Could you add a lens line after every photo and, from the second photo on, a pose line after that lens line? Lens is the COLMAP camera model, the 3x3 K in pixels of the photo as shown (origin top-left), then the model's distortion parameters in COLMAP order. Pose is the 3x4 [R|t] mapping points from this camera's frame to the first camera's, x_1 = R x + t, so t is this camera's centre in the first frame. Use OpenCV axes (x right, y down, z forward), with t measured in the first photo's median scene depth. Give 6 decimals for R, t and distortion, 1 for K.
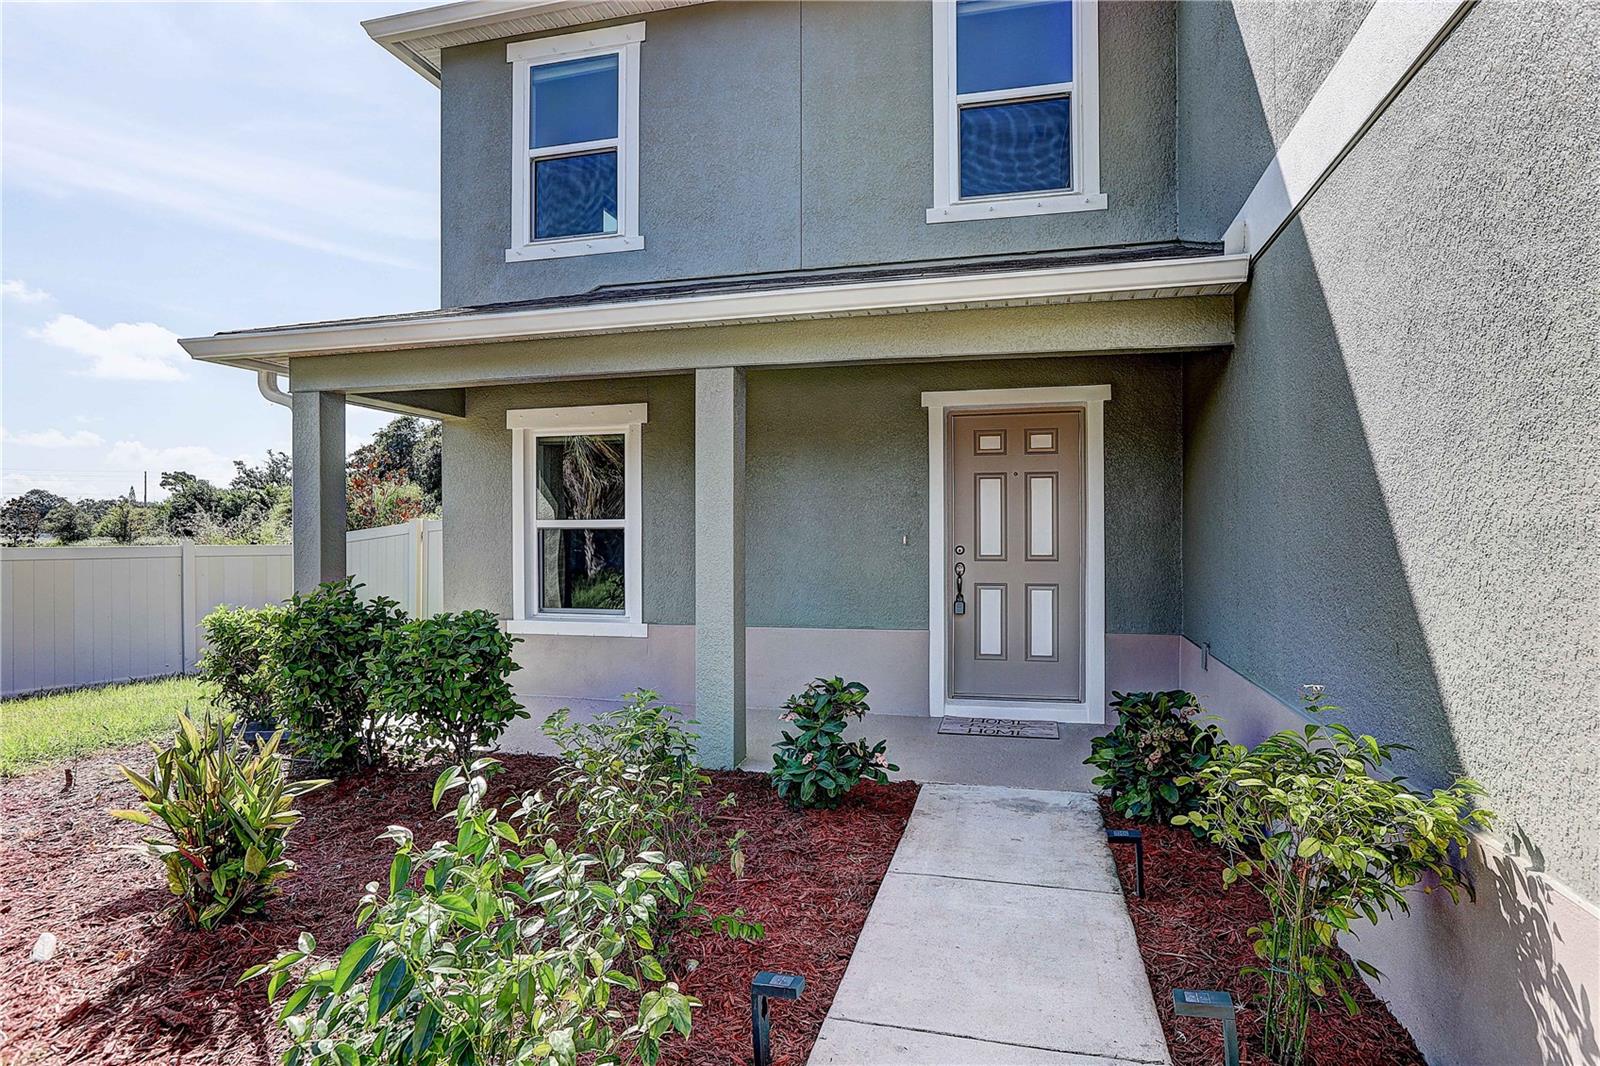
lens RADIAL K [[857.8, 0, 800.0], [0, 857.8, 533.0], [0, 0, 1]] dist [-0.030610, -0.000058]
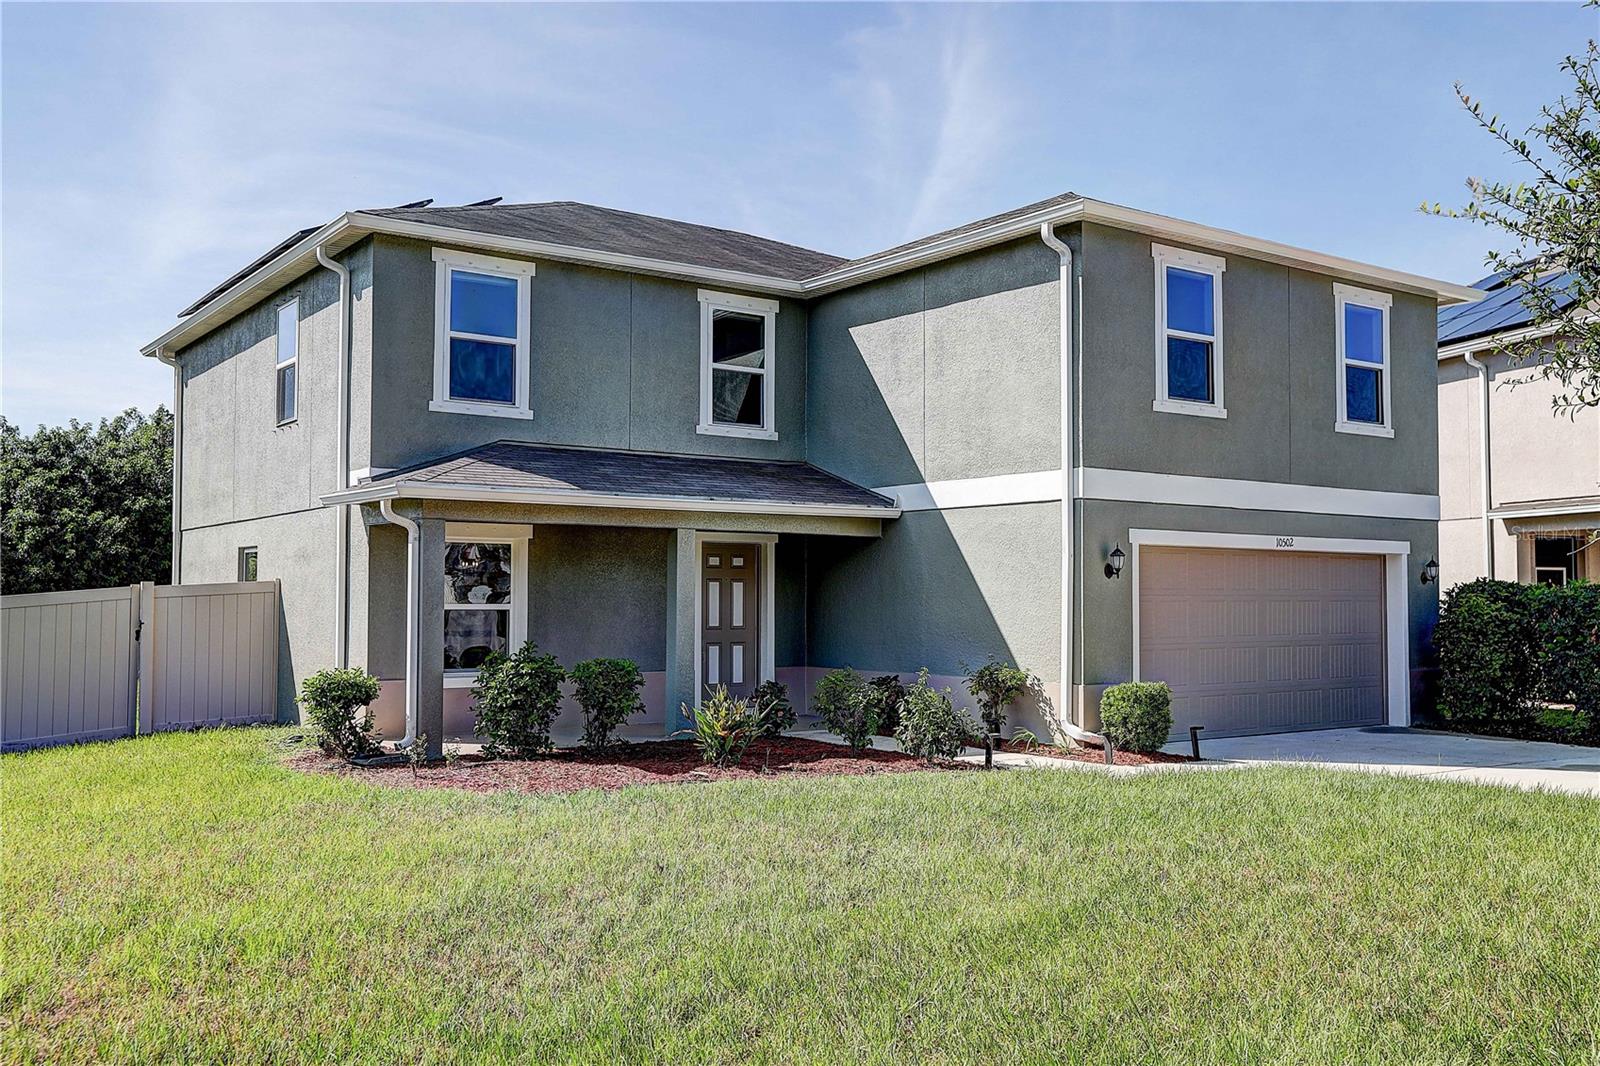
lens RADIAL K [[1437.8, 0, 800.0], [0, 1437.8, 533.0], [0, 0, 1]] dist [-0.005169, 0.130253]
pose [[0.637184, 0.040961, 0.769622, -1.858200], [-0.005244, 0.998794, -0.048816, -0.020343], [-0.770693, 0.027069, 0.636631, -0.959210]]
